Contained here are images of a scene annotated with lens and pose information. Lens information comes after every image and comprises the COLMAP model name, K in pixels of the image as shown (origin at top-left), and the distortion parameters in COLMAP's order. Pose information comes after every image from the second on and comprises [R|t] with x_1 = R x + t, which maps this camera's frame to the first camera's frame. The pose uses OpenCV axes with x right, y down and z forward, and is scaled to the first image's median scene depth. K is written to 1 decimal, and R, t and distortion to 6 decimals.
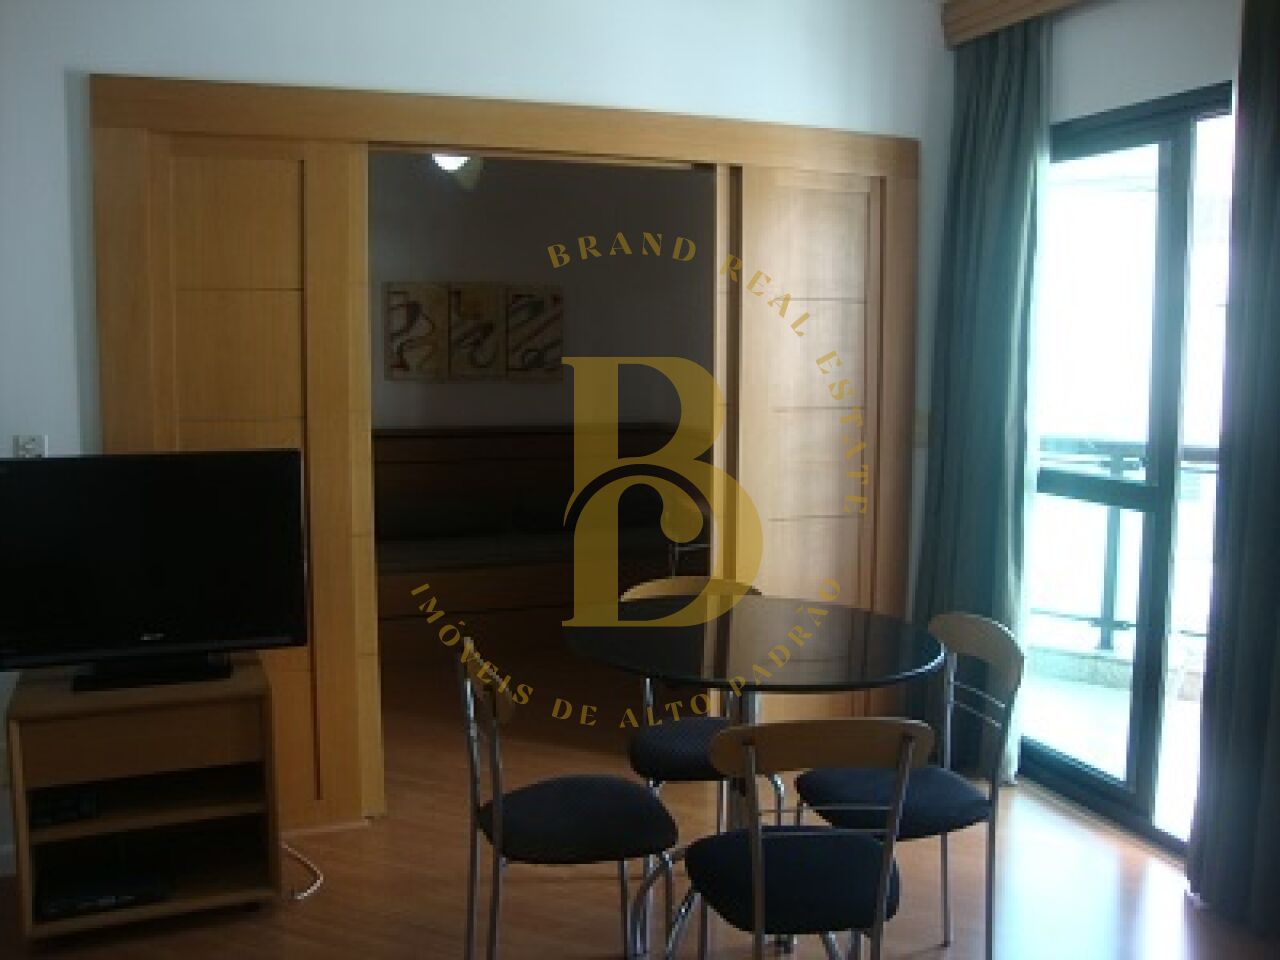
lens RADIAL K [[1238.5, 0, 636.9], [0, 1238.5, 480.8], [0, 0, 1]] dist [0.005944, 0.000000]
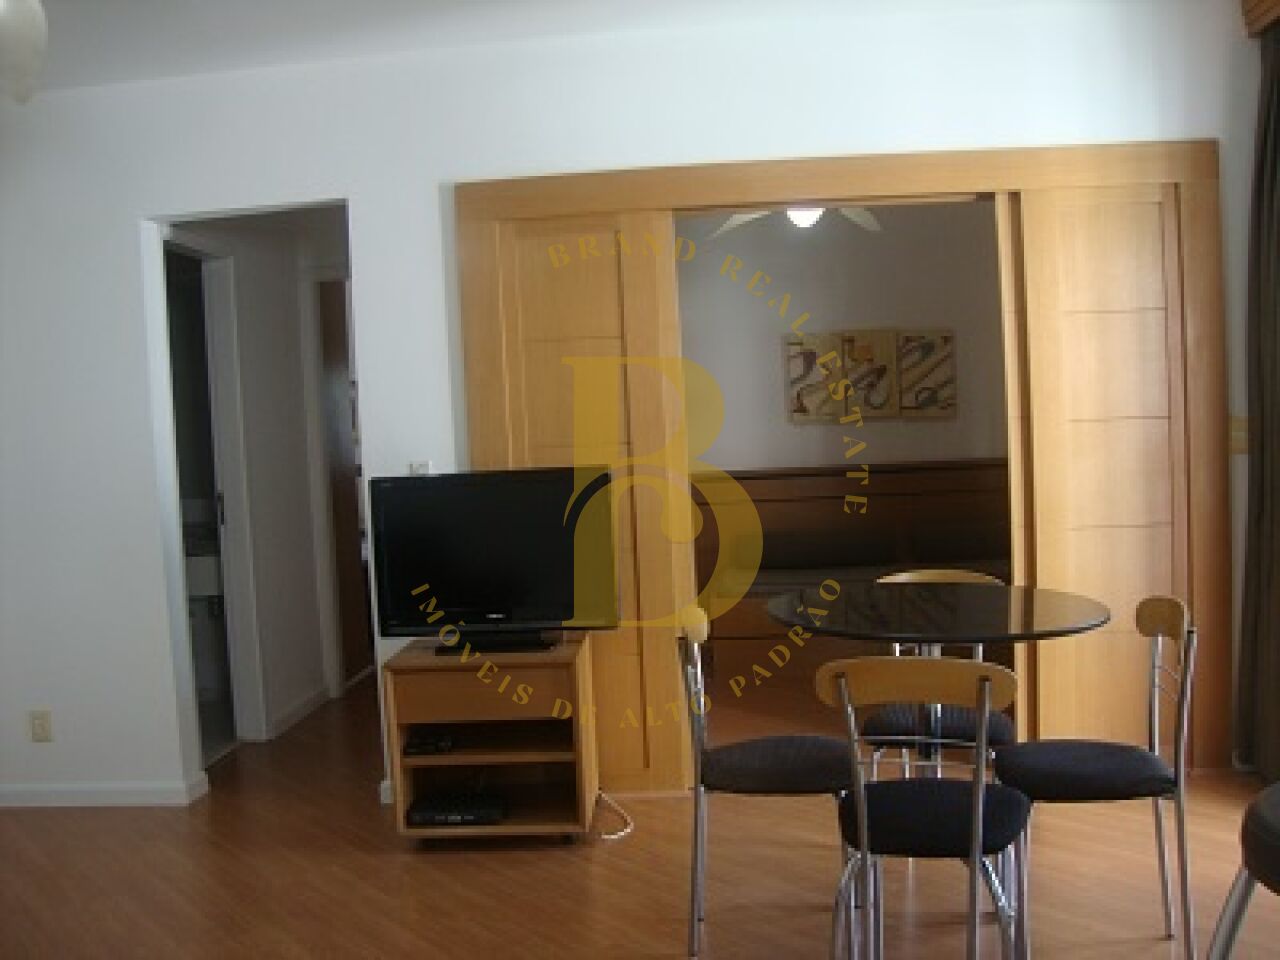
lens RADIAL K [[1238.5, 0, 644.2], [0, 1238.5, 475.1], [0, 0, 1]] dist [0.005944, 0.000000]
pose [[0.908544, -0.027293, -0.416896, 0.211238], [0.002391, 0.998187, -0.060138, 0.045910], [0.417782, 0.053641, 0.906963, -0.069265]]
